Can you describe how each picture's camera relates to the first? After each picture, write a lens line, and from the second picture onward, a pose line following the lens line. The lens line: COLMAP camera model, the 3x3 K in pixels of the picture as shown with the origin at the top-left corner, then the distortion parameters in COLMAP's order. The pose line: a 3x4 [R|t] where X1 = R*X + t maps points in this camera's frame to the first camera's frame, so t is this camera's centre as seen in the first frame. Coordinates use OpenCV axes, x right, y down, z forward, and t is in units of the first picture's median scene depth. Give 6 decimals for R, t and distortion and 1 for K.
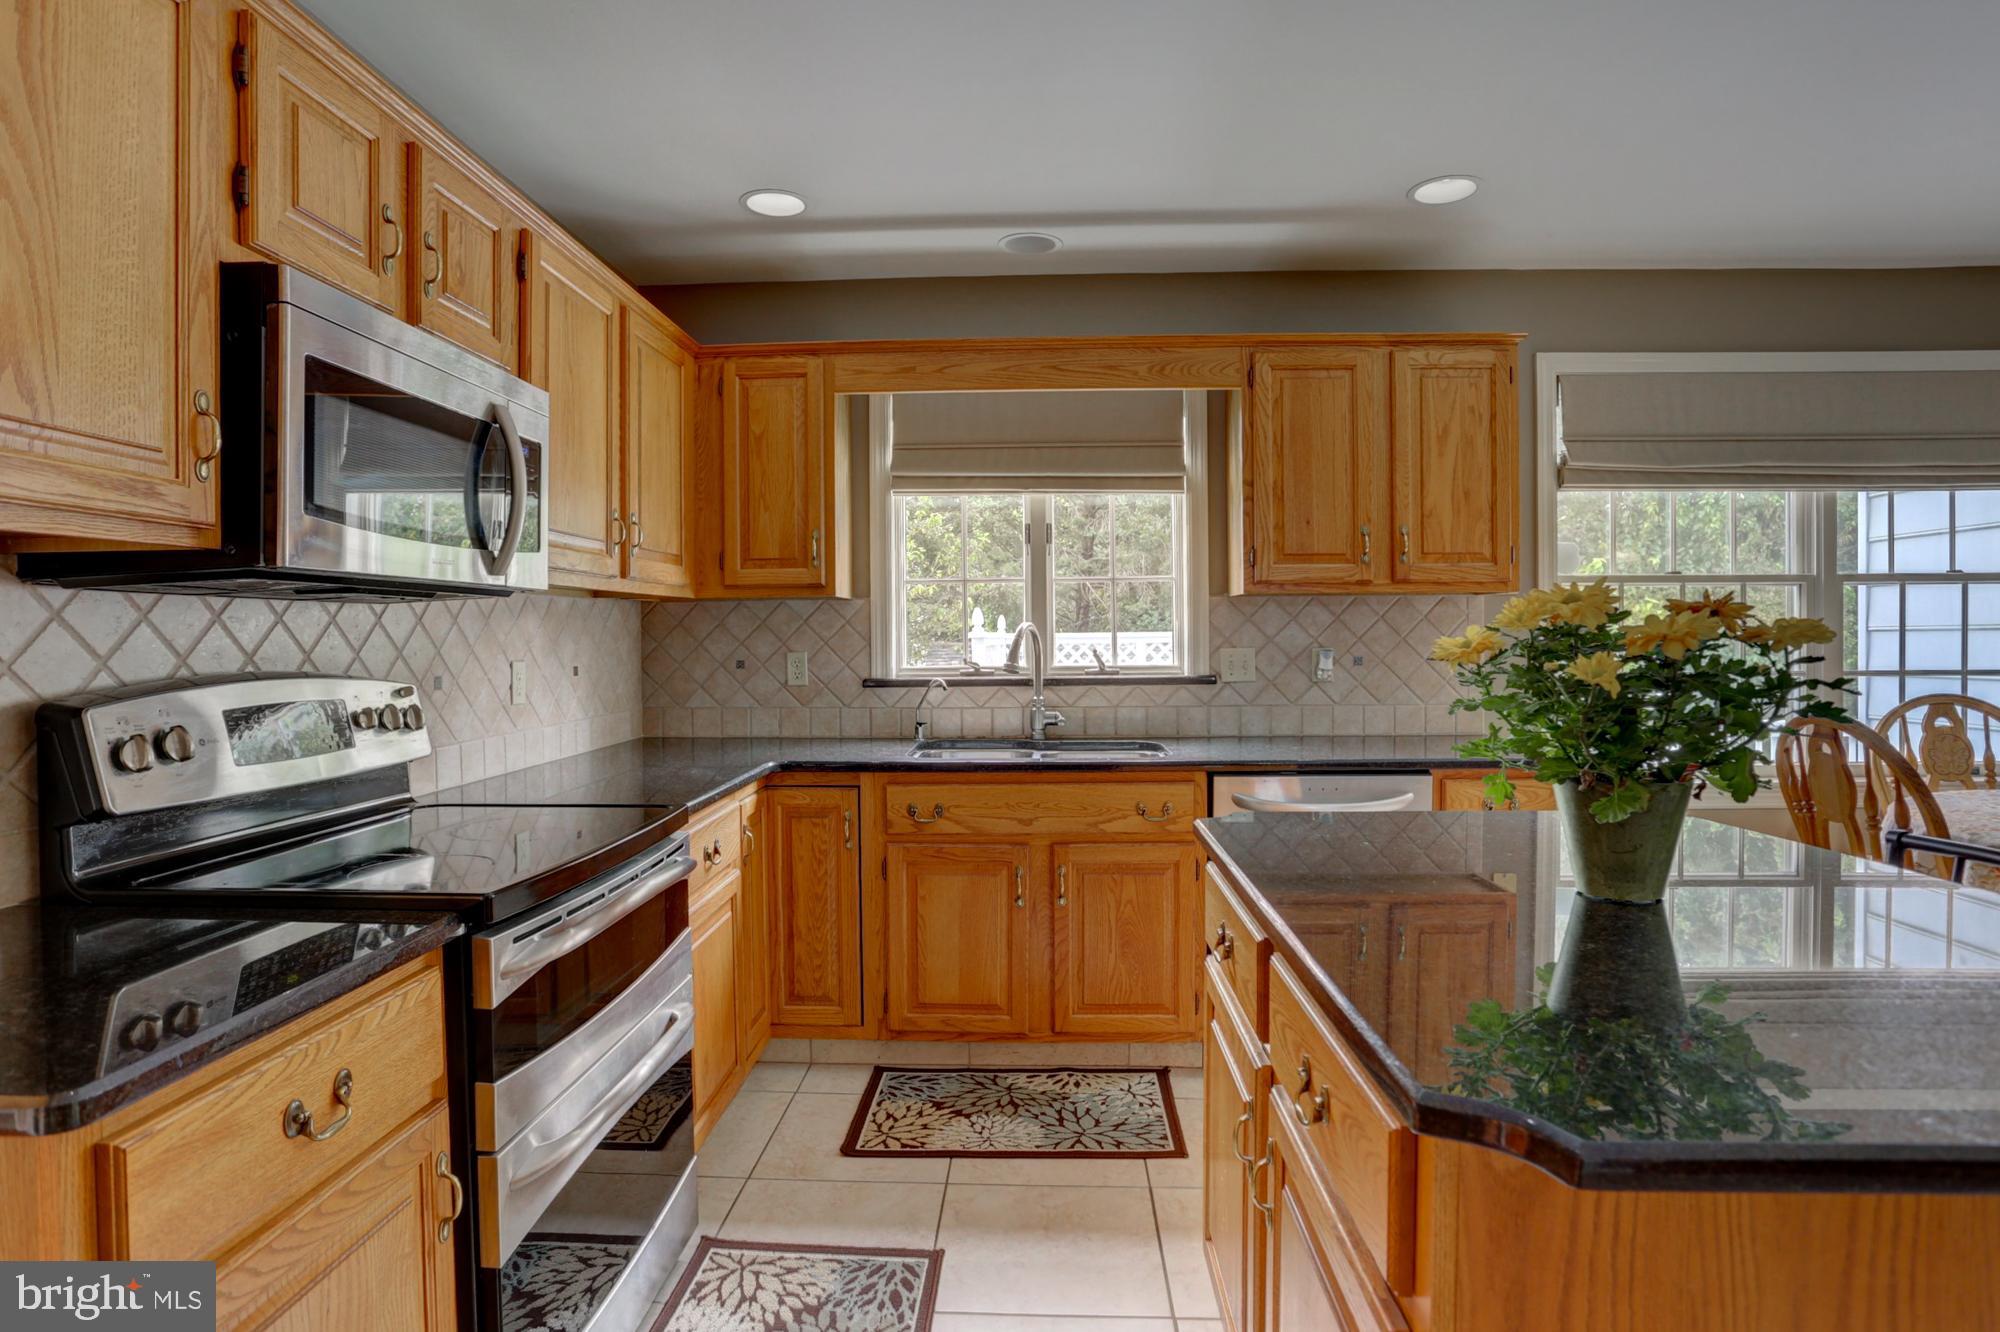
lens RADIAL K [[1060.8, 0, 993.7], [0, 1060.8, 651.6], [0, 0, 1]] dist [-0.074420, 0.008059]
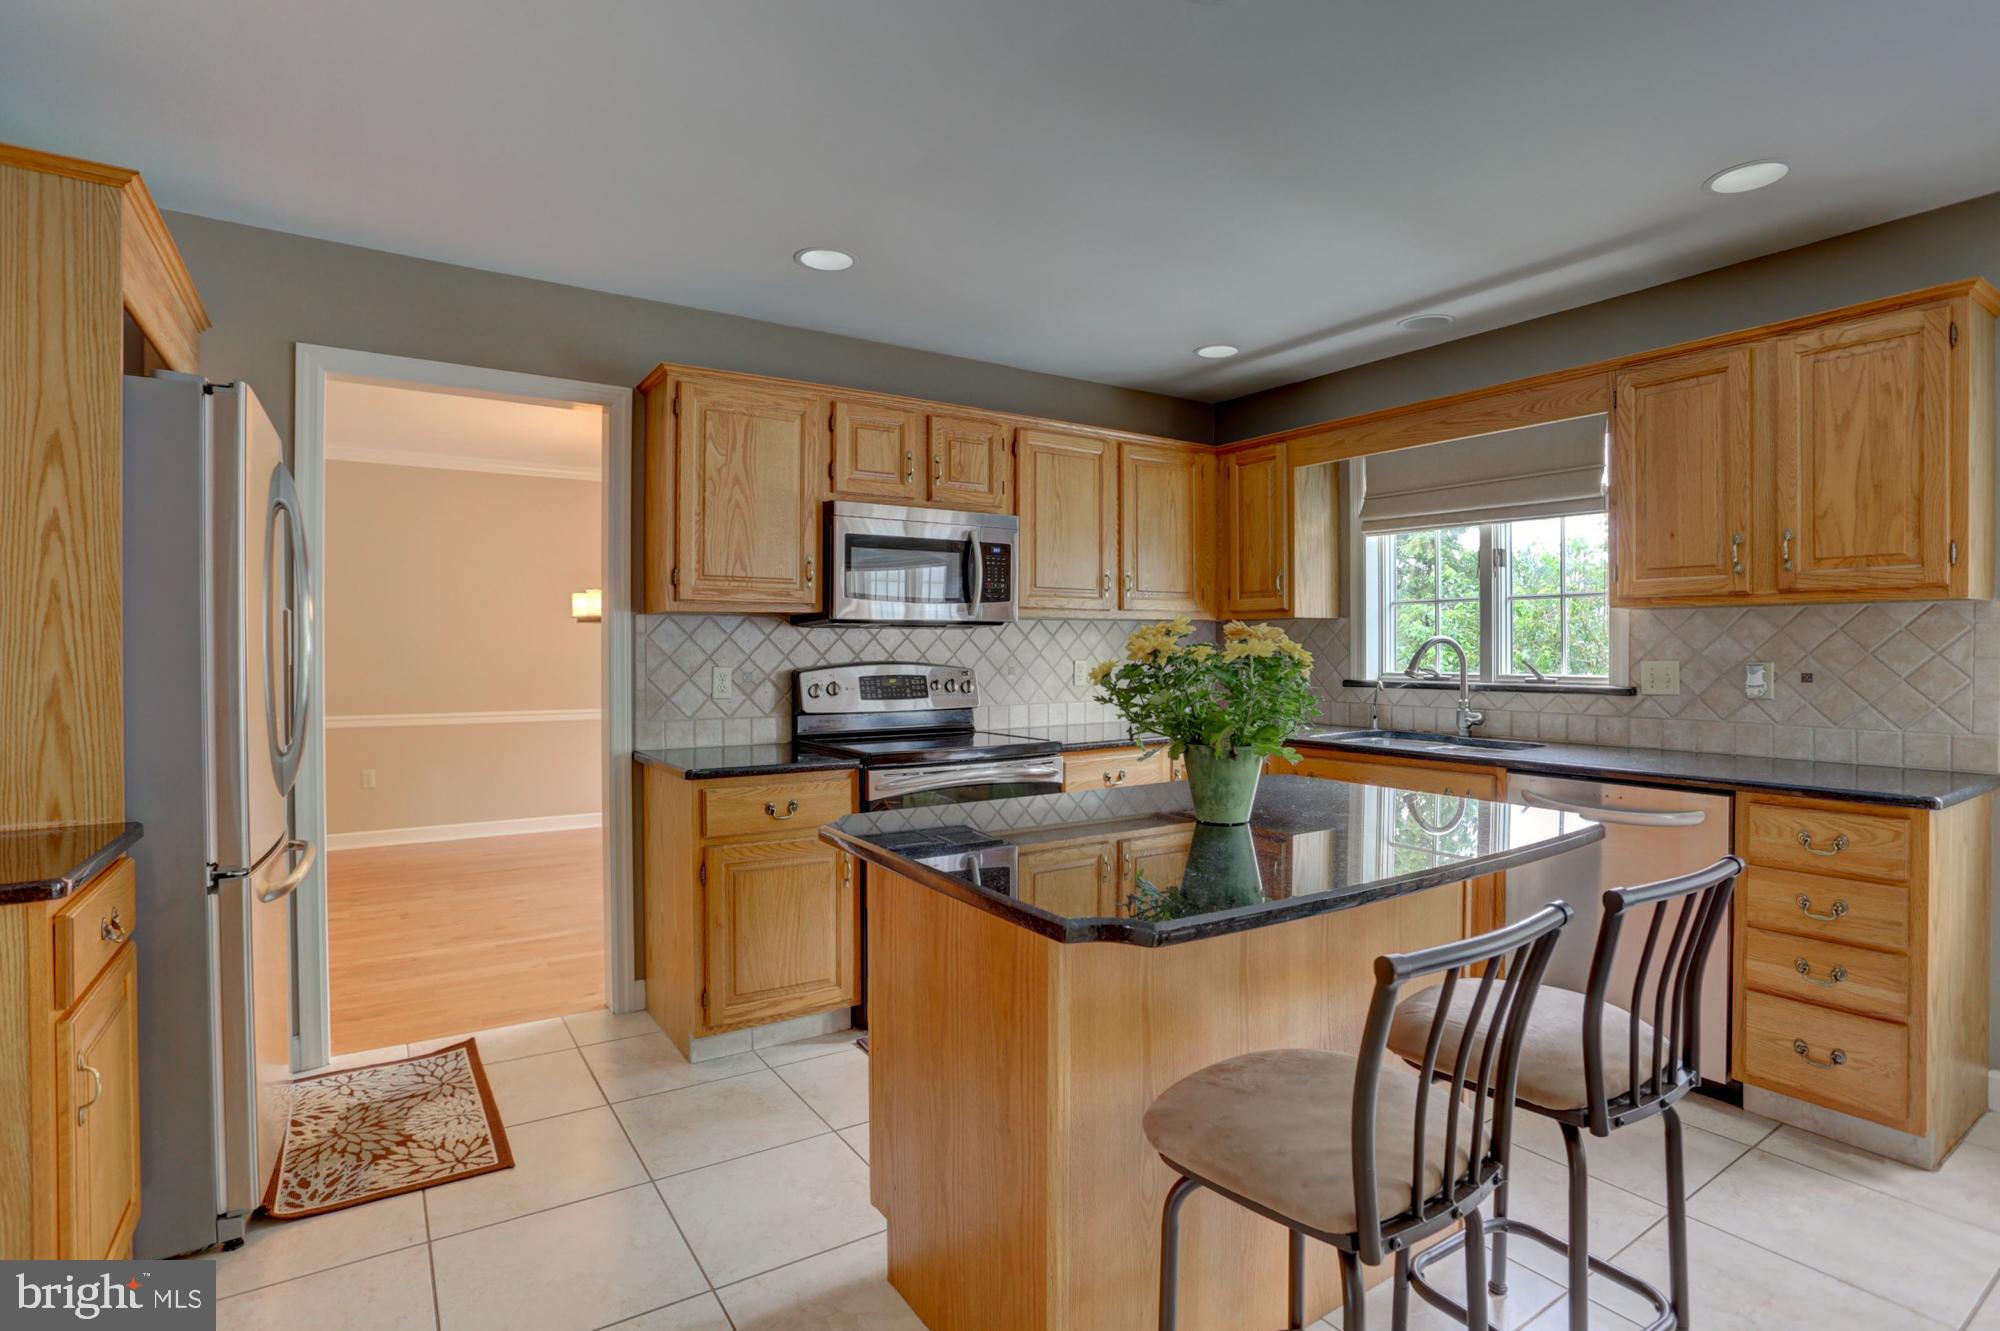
lens RADIAL K [[995.4, 0, 983.3], [0, 995.4, 649.2], [0, 0, 1]] dist [-0.065535, 0.025918]
pose [[0.584943, 0.007704, -0.811038, 0.659714], [-0.014610, 0.999893, -0.001039, -0.004614], [0.810943, 0.012457, 0.584993, -0.064559]]
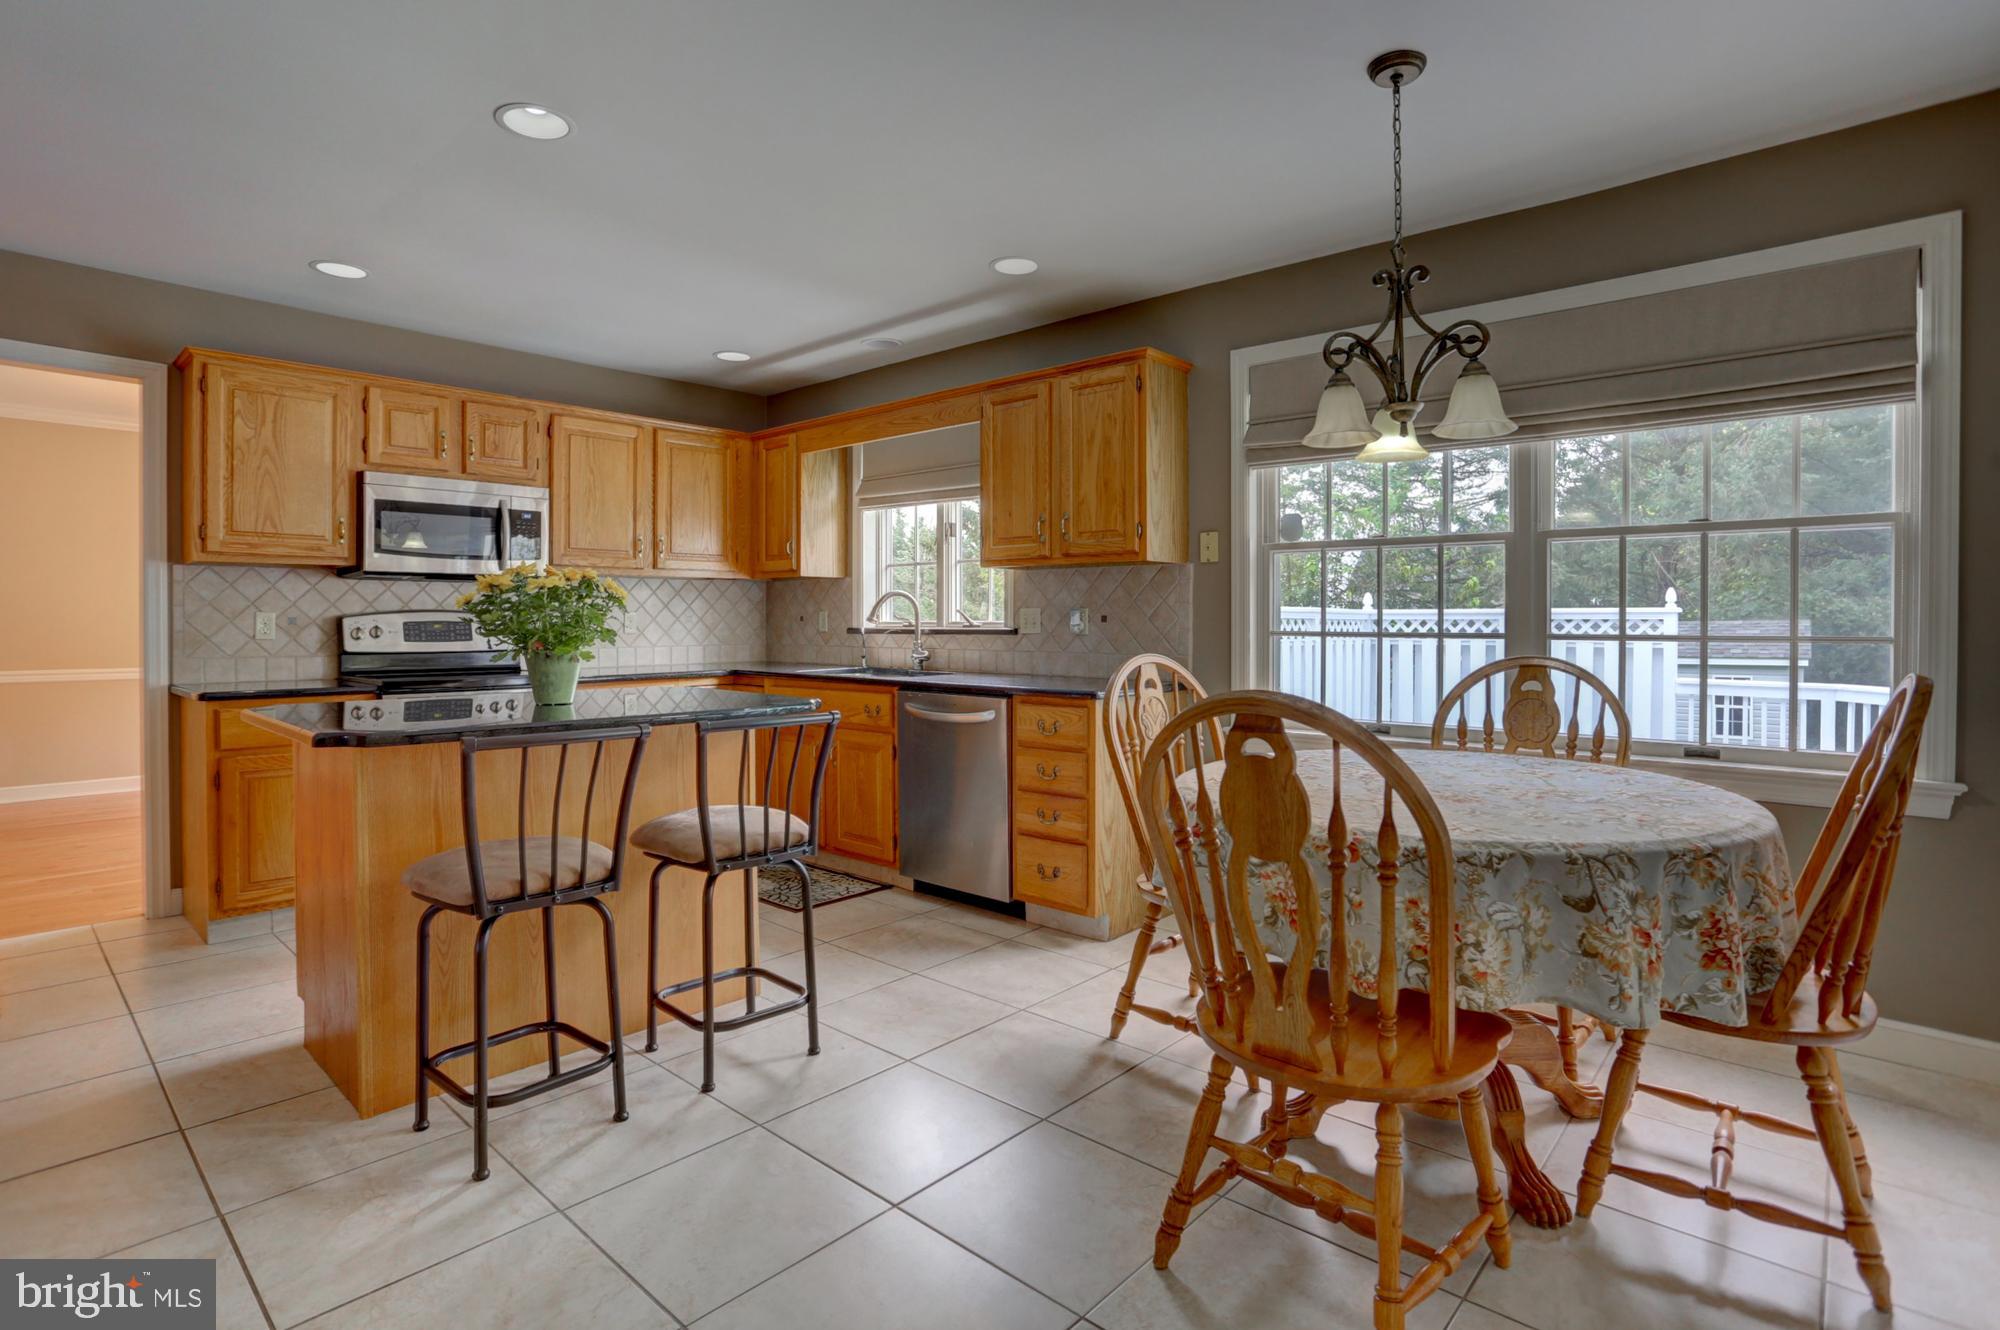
lens RADIAL K [[995.4, 0, 979.9], [0, 995.4, 624.5], [0, 0, 1]] dist [-0.065535, 0.025918]
pose [[0.764664, 0.010294, -0.644347, 1.096424], [-0.015386, 0.999879, -0.002285, 0.023148], [0.644245, 0.011661, 0.764730, -0.010614]]
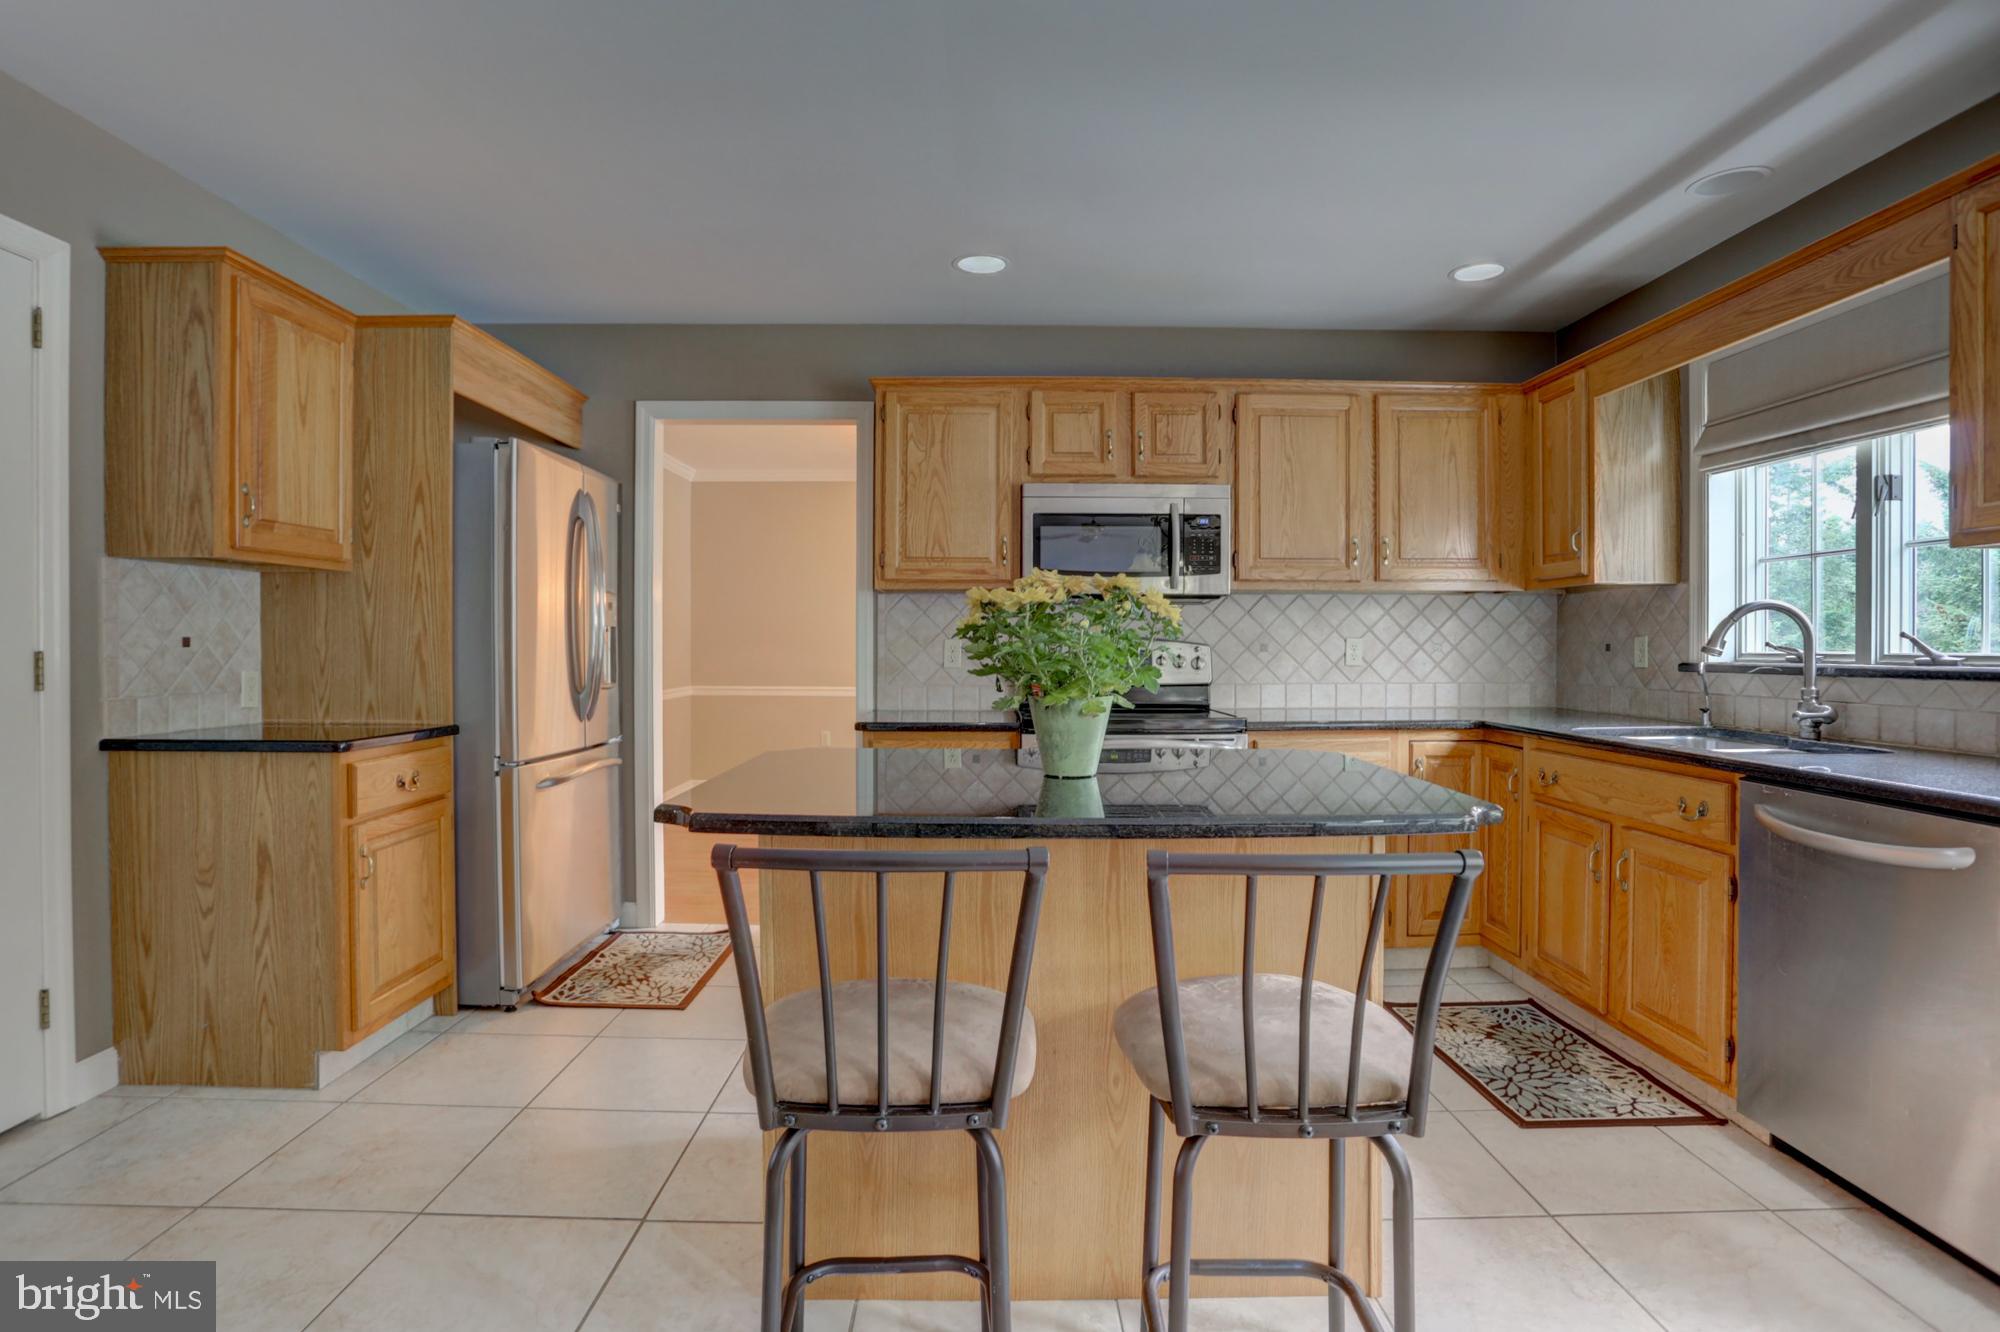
lens RADIAL K [[995.4, 0, 987.5], [0, 995.4, 653.5], [0, 0, 1]] dist [-0.065535, 0.025918]
pose [[0.047330, 0.017847, -0.998720, 0.848109], [-0.017280, 0.999705, 0.017046, 0.014099], [0.998730, 0.016451, 0.047624, 0.334436]]
